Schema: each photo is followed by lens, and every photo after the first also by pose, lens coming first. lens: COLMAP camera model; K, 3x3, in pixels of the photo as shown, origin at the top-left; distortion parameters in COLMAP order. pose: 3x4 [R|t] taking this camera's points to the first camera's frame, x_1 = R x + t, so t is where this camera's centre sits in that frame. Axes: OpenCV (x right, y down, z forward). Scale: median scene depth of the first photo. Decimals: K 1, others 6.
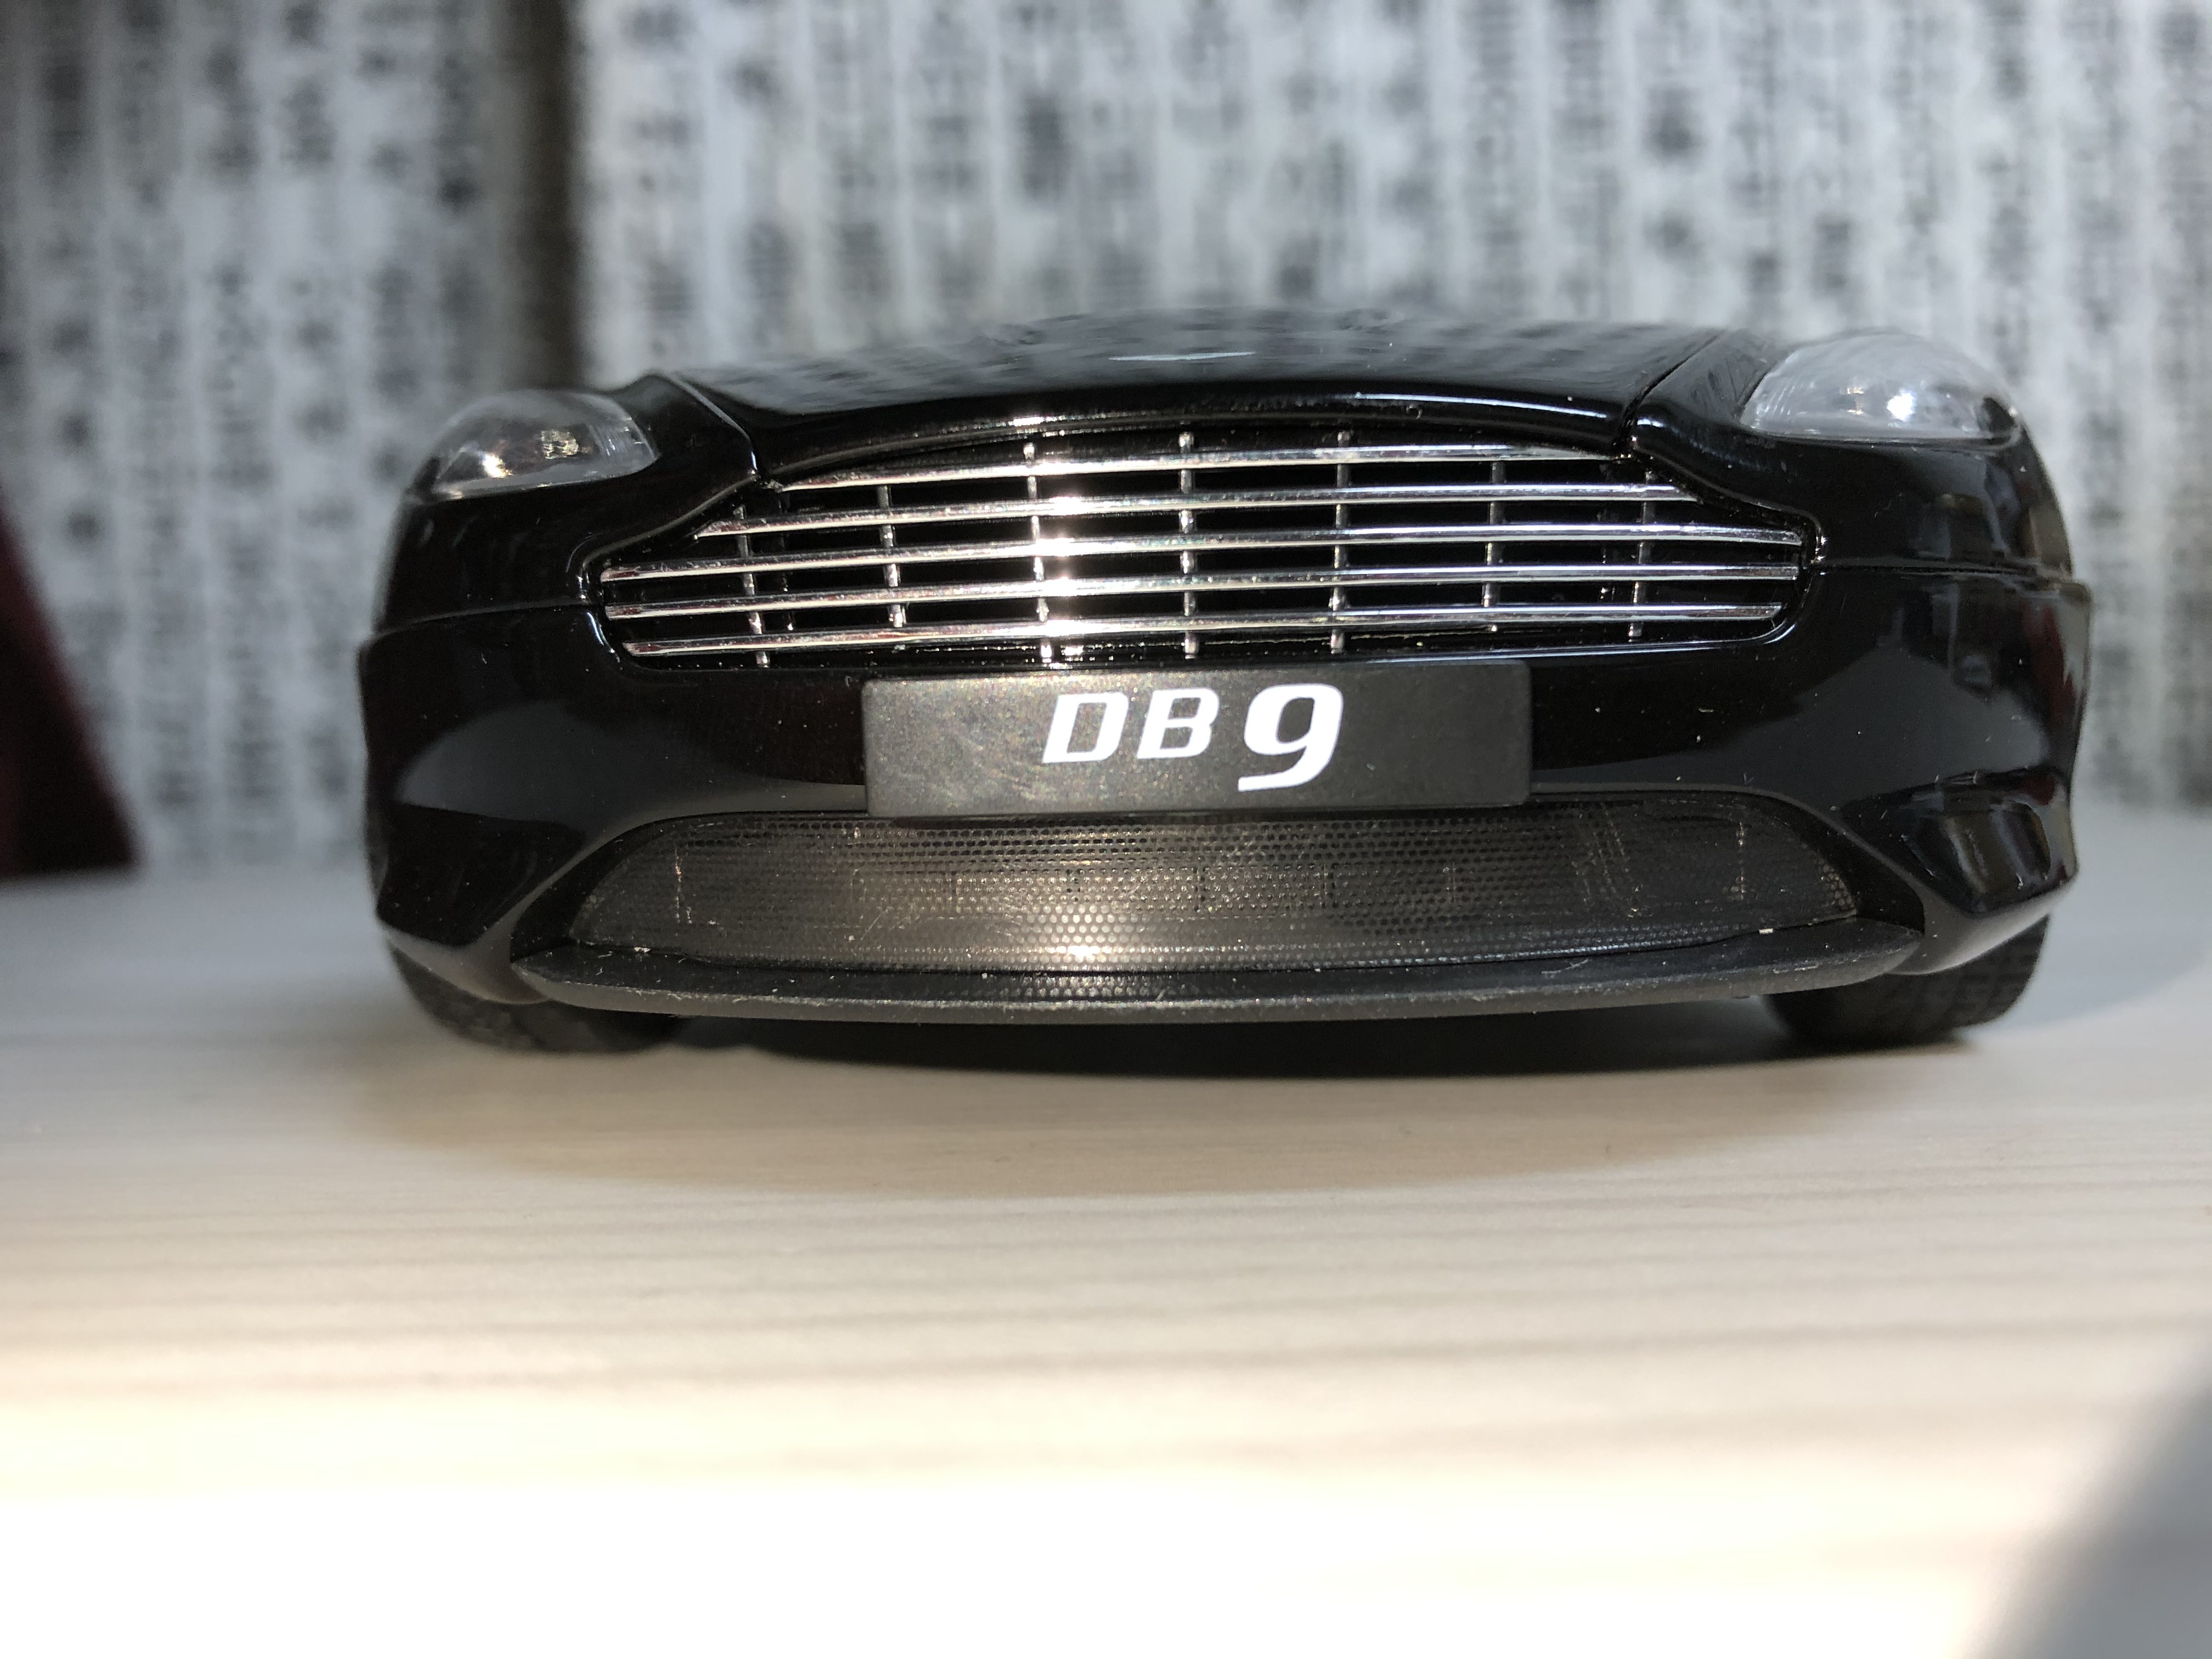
lens RADIAL K [[1936.6, 0, 1114.9], [0, 1936.6, 797.0], [0, 0, 1]] dist [-0.018667, 0.038559]
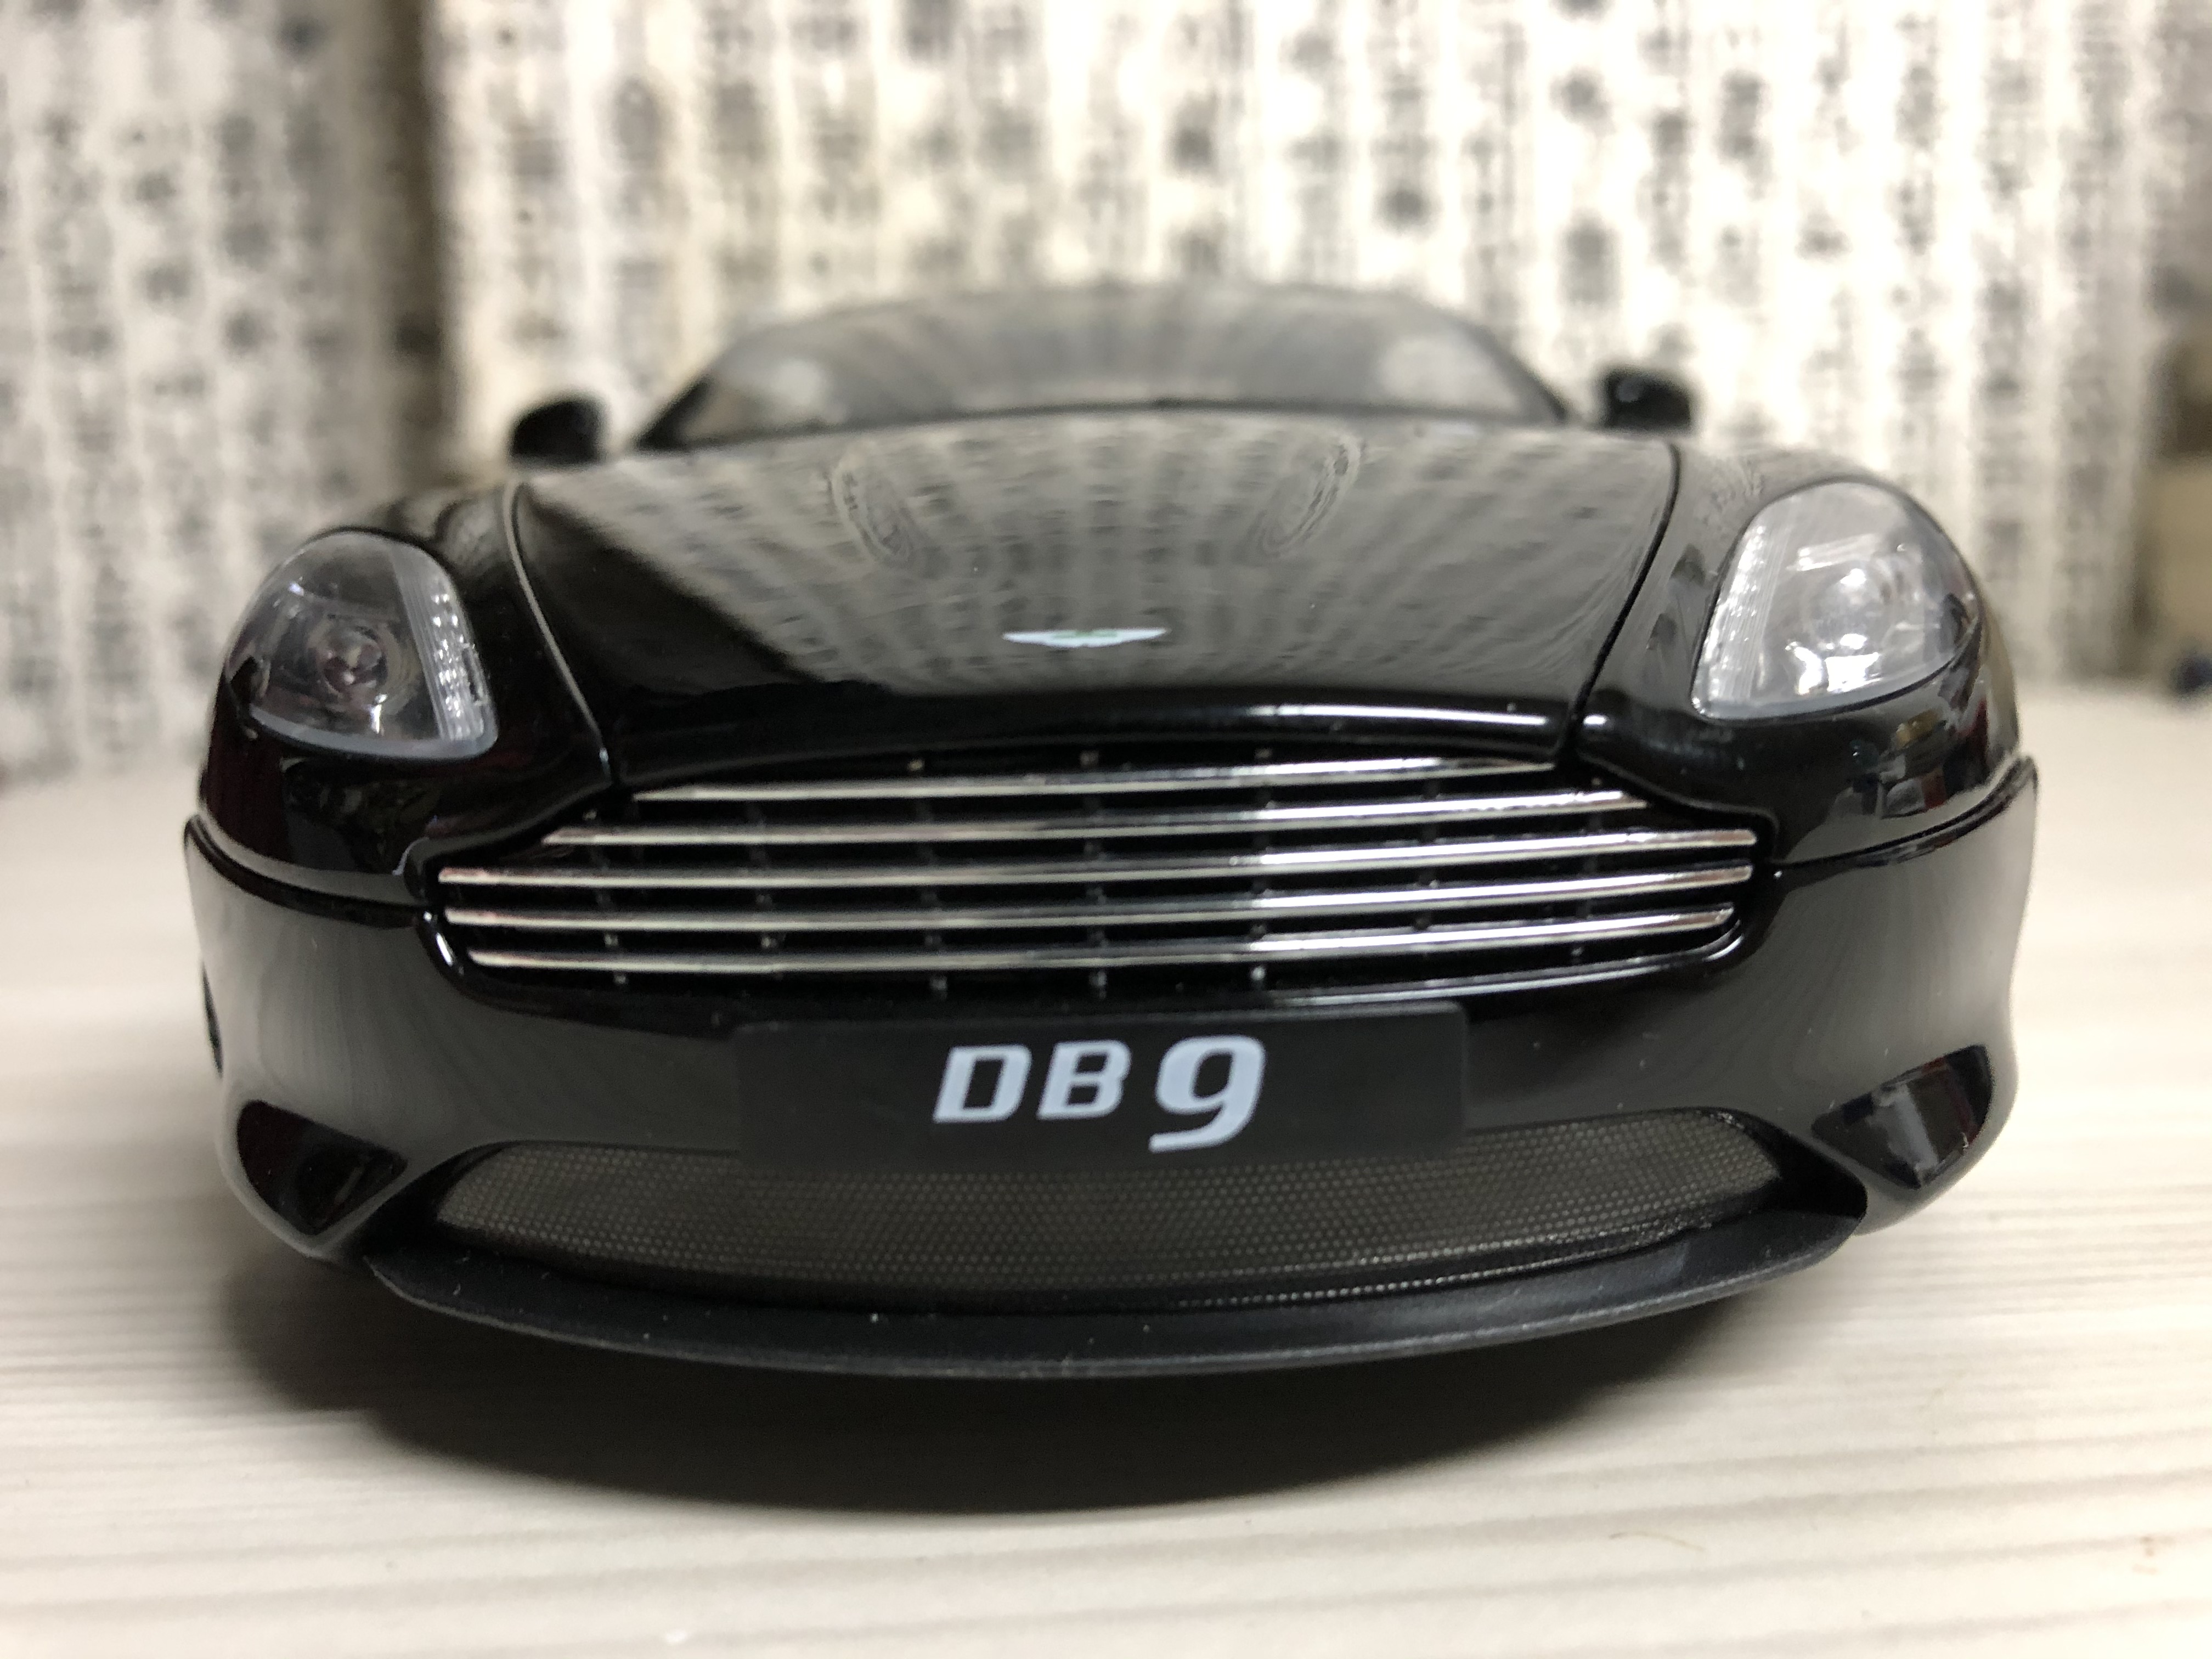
lens RADIAL K [[1936.6, 0, 1110.0], [0, 1936.6, 796.9], [0, 0, 1]] dist [-0.018667, 0.038559]
pose [[0.998664, -0.012118, 0.050242, 0.000068], [0.007306, 0.995464, 0.094862, -0.033557], [-0.051164, -0.094368, 0.994222, 0.013621]]
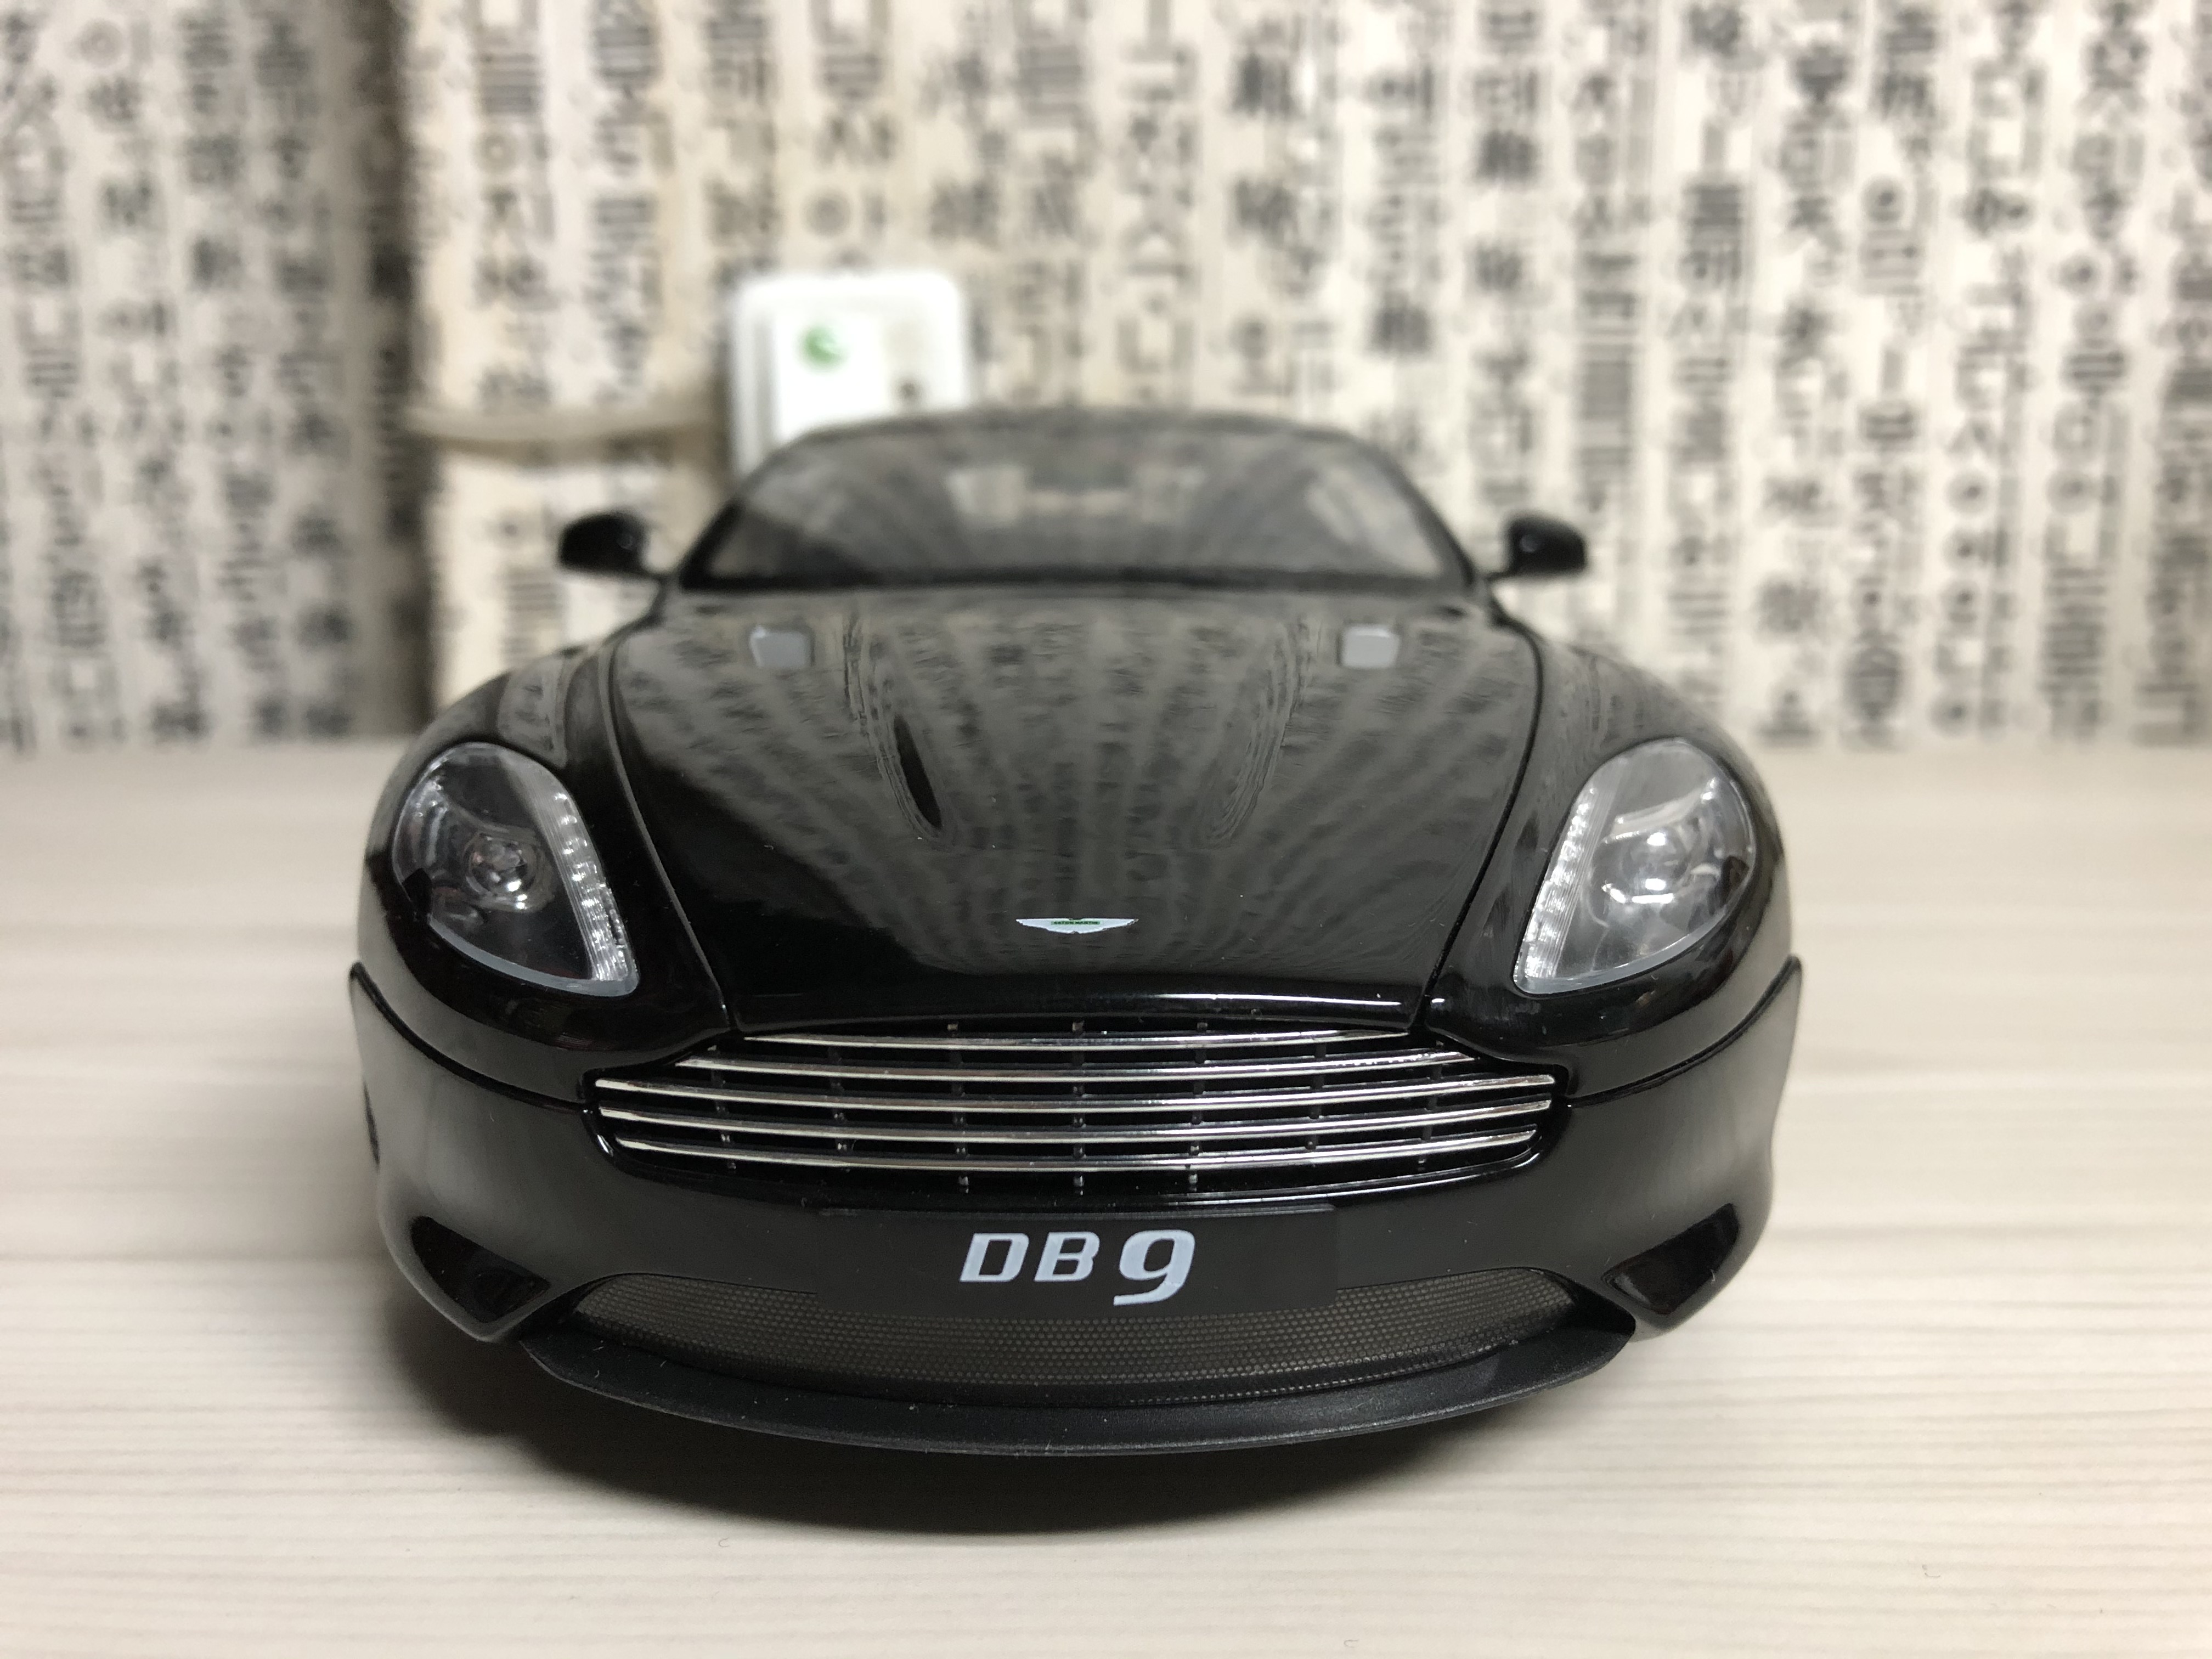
lens RADIAL K [[1936.6, 0, 1115.0], [0, 1936.6, 812.0], [0, 0, 1]] dist [-0.018667, 0.038559]
pose [[0.999667, 0.025551, 0.003471, 0.033928], [-0.025782, 0.988156, 0.151271, -0.075686], [0.000436, -0.151310, 0.988486, 0.120824]]
